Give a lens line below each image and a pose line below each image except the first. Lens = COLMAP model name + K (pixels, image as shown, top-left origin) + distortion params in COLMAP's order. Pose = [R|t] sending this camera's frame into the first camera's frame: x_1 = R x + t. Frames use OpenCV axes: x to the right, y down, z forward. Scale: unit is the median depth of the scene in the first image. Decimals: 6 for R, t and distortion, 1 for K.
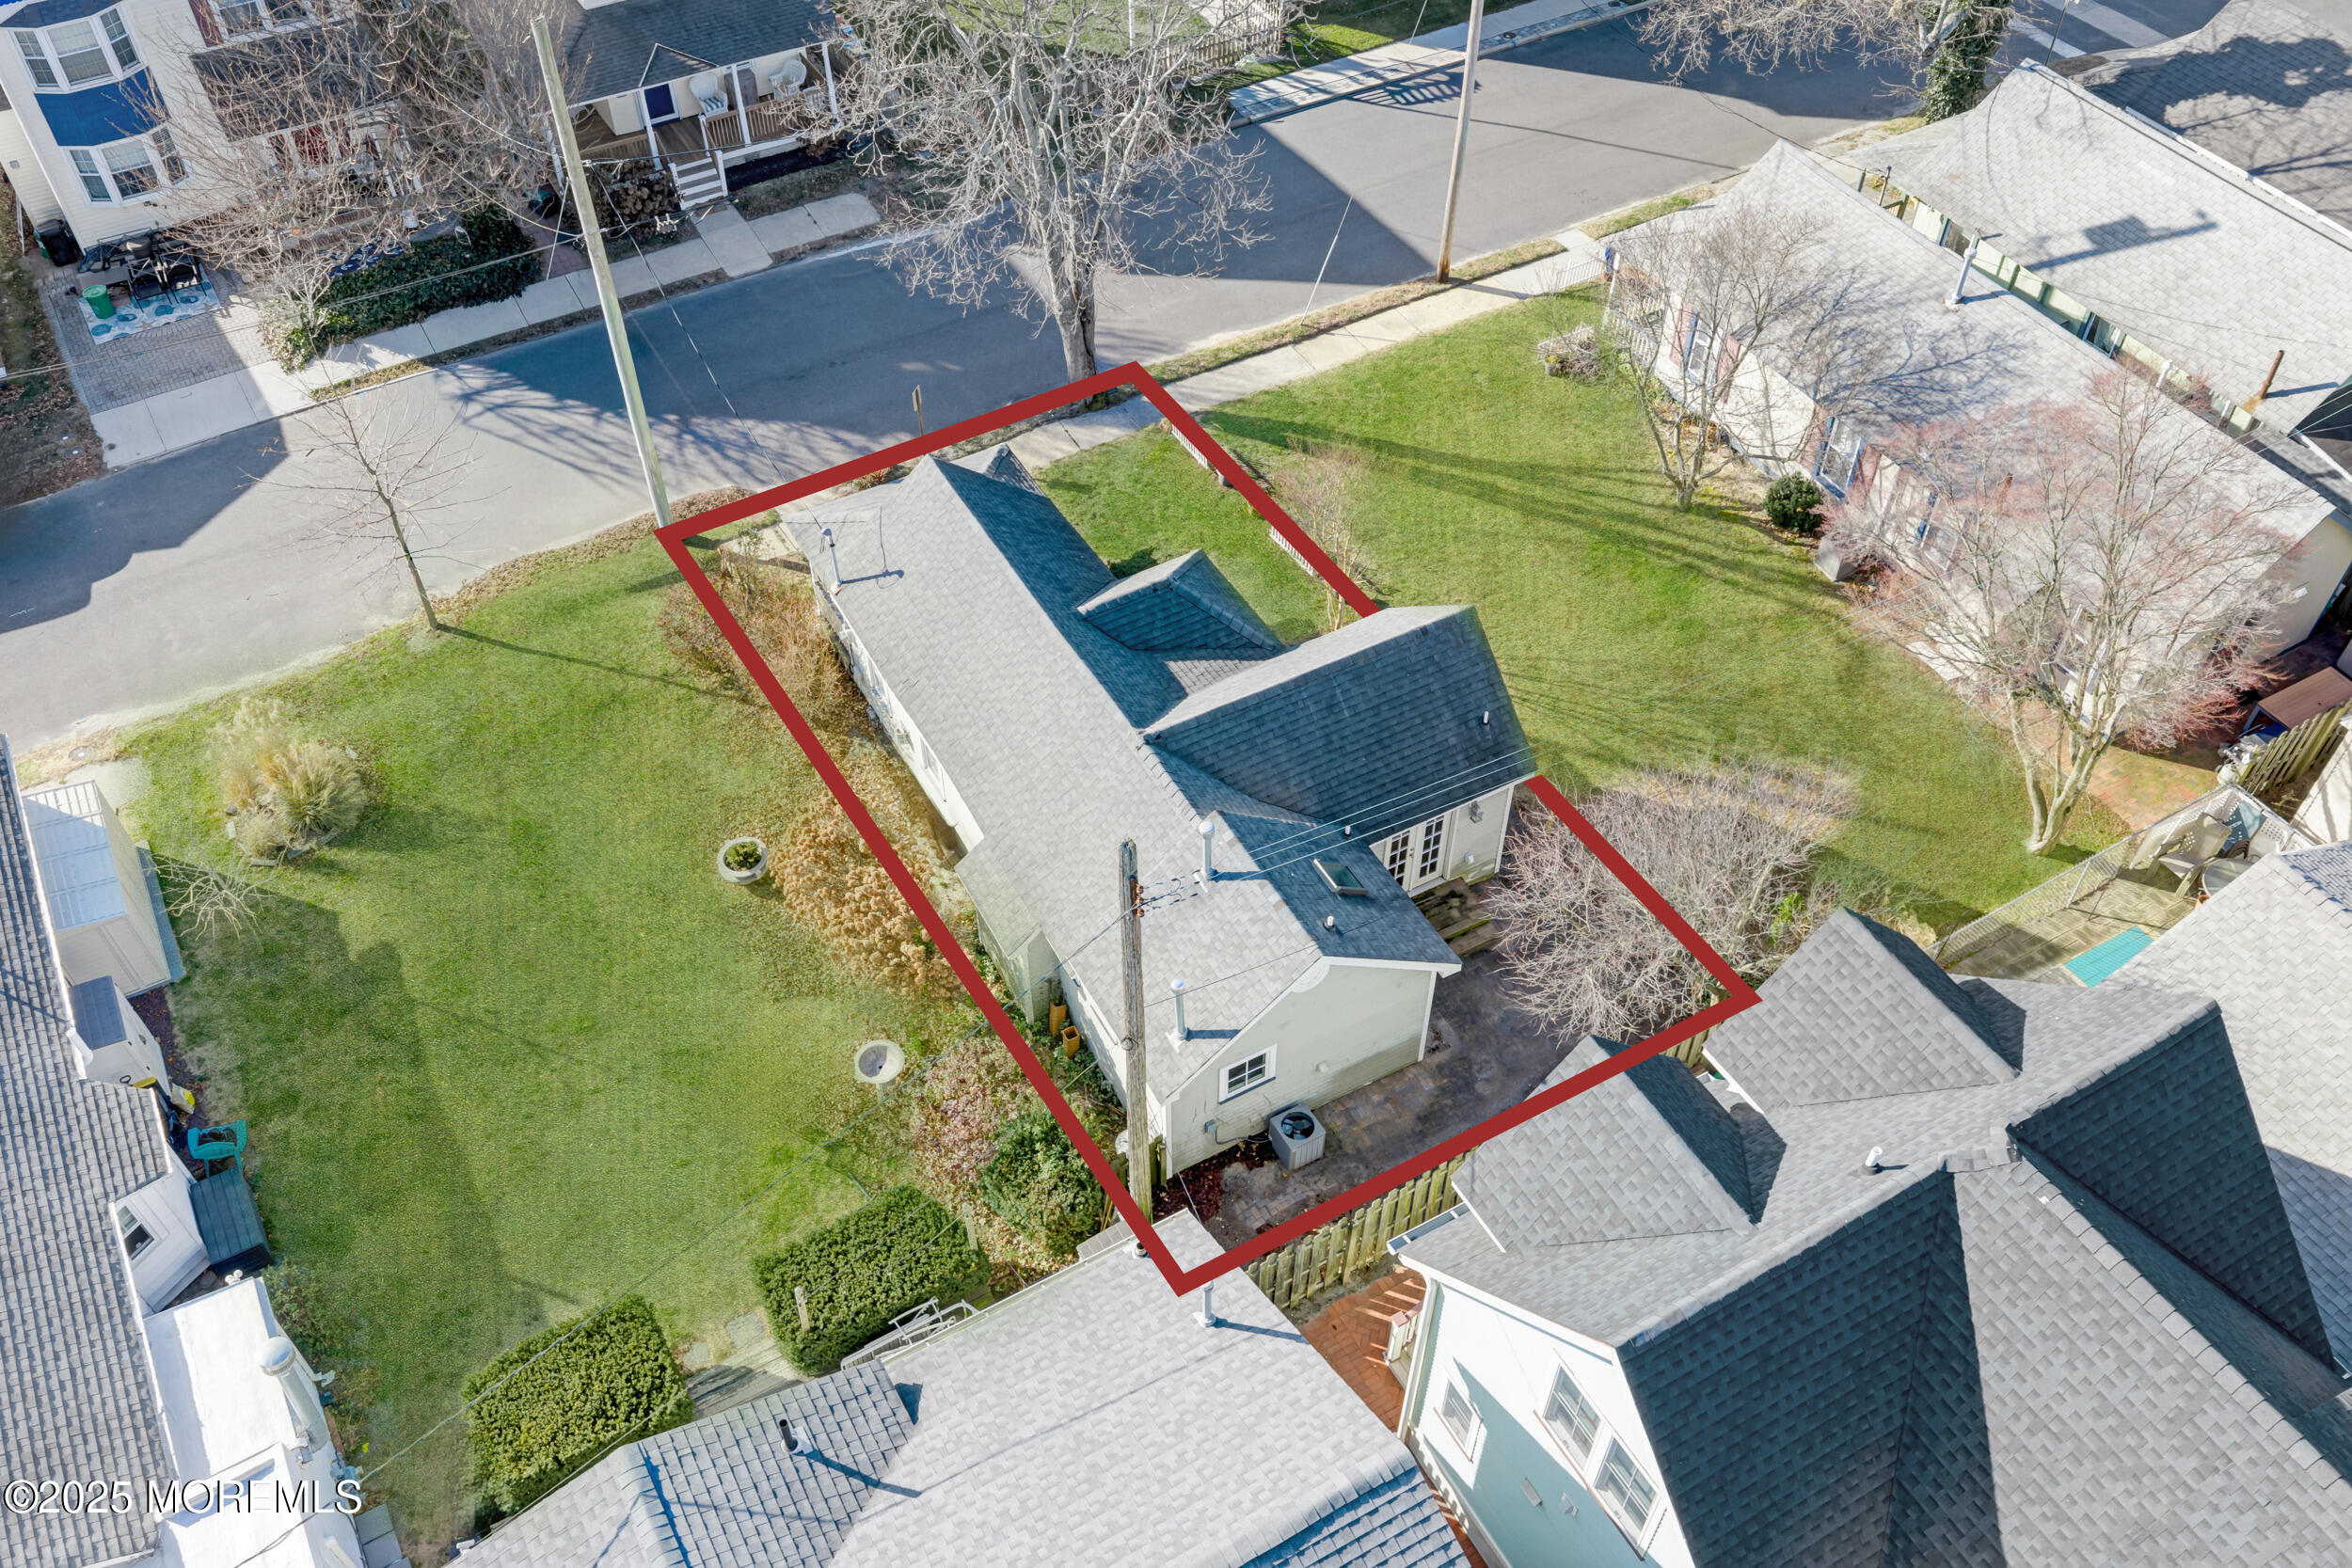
lens RADIAL K [[1927.4, 0, 1176.0], [0, 1927.4, 784.0], [0, 0, 1]] dist [0.021081, -0.001921]
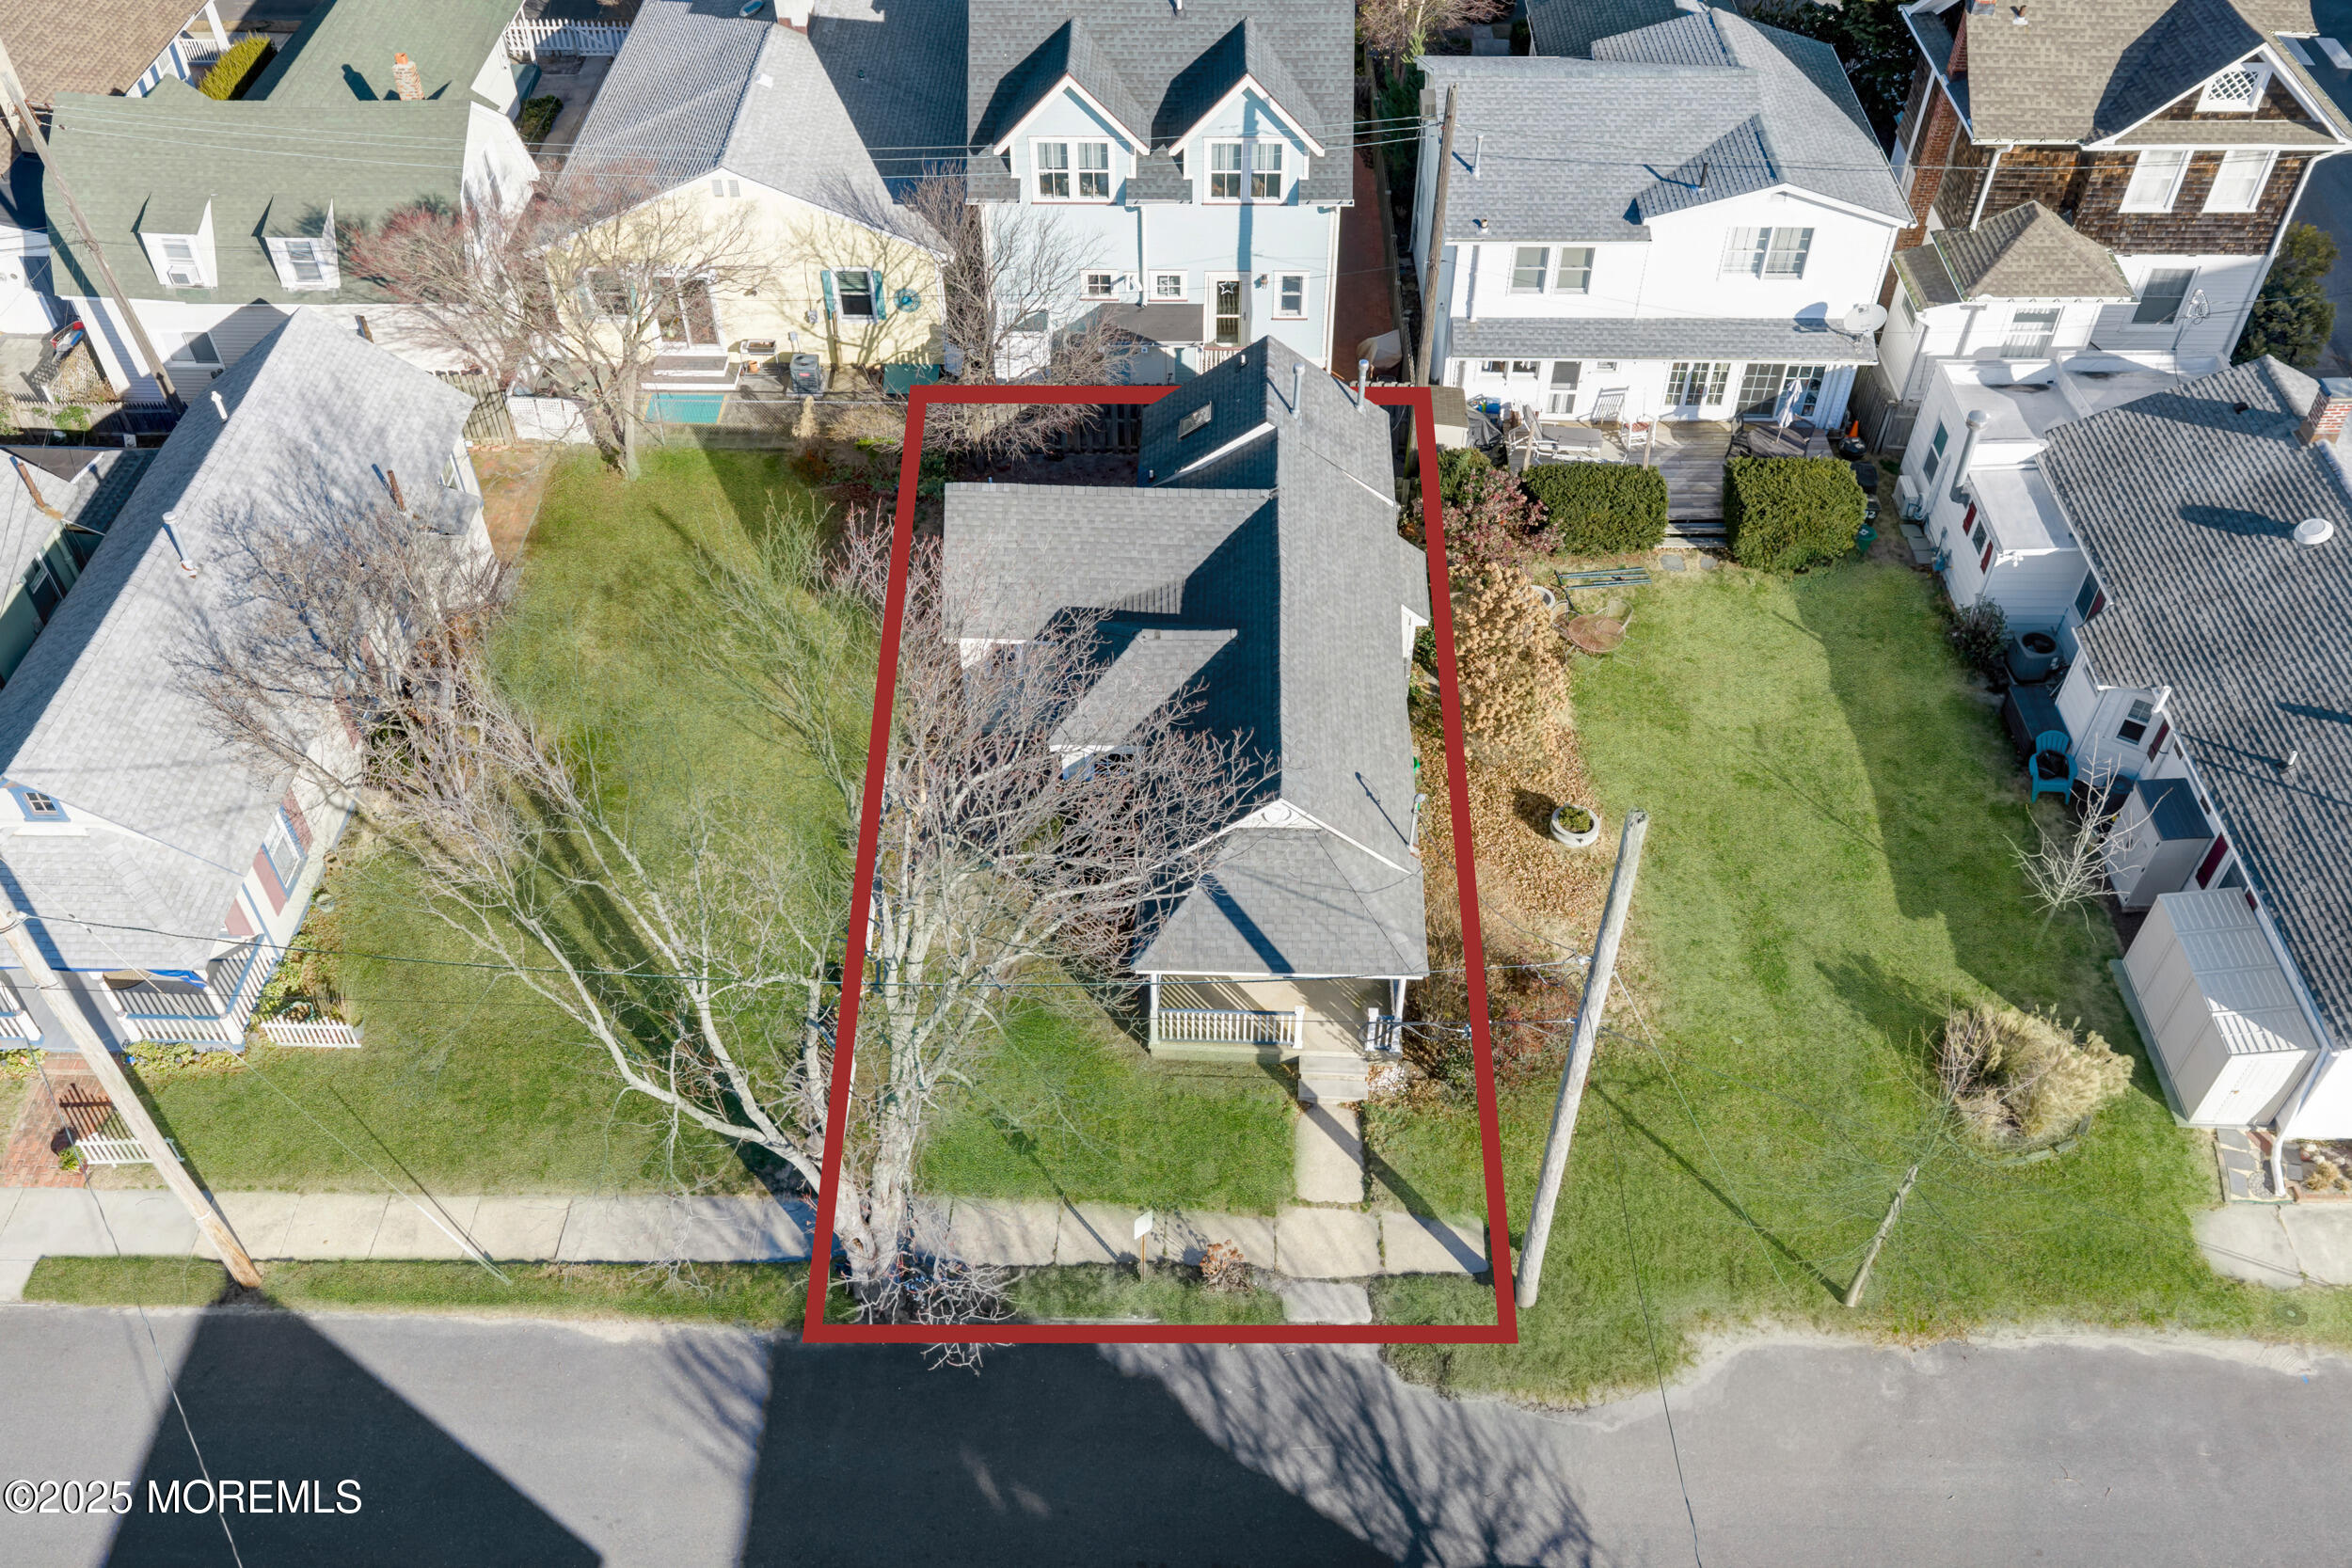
lens RADIAL K [[1927.4, 0, 1176.0], [0, 1927.4, 784.0], [0, 0, 1]] dist [0.021081, -0.001921]
pose [[-0.854005, -0.353425, 0.381793, -0.384743], [0.395523, 0.035695, 0.917762, -0.898781], [-0.337988, 0.934782, 0.109304, 0.831521]]
